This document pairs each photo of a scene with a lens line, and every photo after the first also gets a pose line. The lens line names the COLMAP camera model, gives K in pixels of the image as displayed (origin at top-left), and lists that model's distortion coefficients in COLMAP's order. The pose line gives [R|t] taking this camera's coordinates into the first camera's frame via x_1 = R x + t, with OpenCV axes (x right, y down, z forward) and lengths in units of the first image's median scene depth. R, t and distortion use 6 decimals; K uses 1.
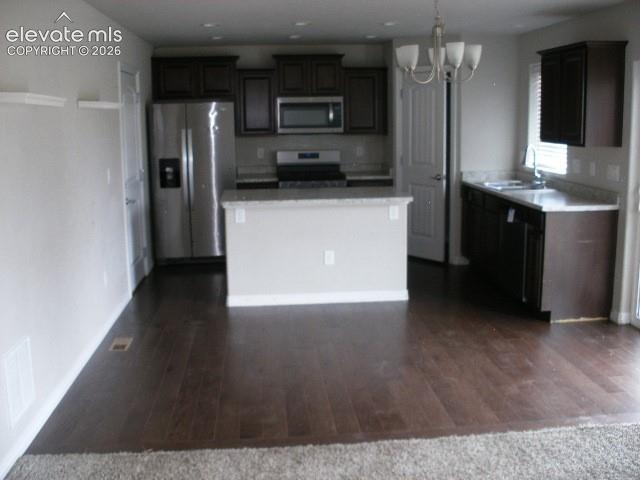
lens RADIAL K [[680.2, 0, 320.0], [0, 680.2, 228.7], [0, 0, 1]] dist [-0.209751, 0.232829]
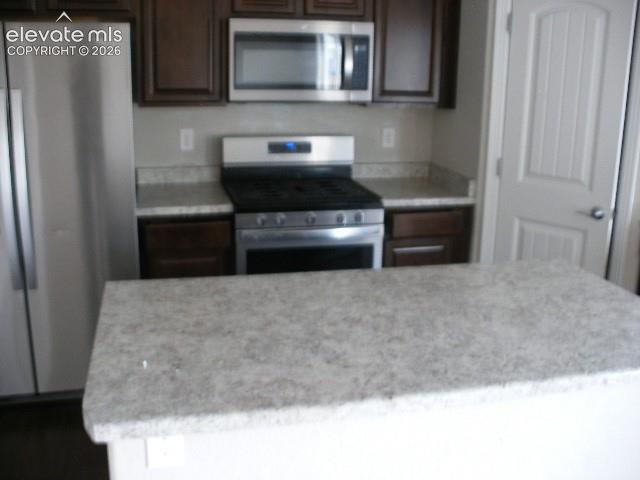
lens RADIAL K [[680.2, 0, 320.0], [0, 680.2, 228.7], [0, 0, 1]] dist [-0.209751, 0.232829]
pose [[0.986491, -0.002891, 0.163788, -0.085481], [-0.009520, 0.997143, 0.074940, -0.100472], [-0.163537, -0.075487, 0.983645, 0.610518]]
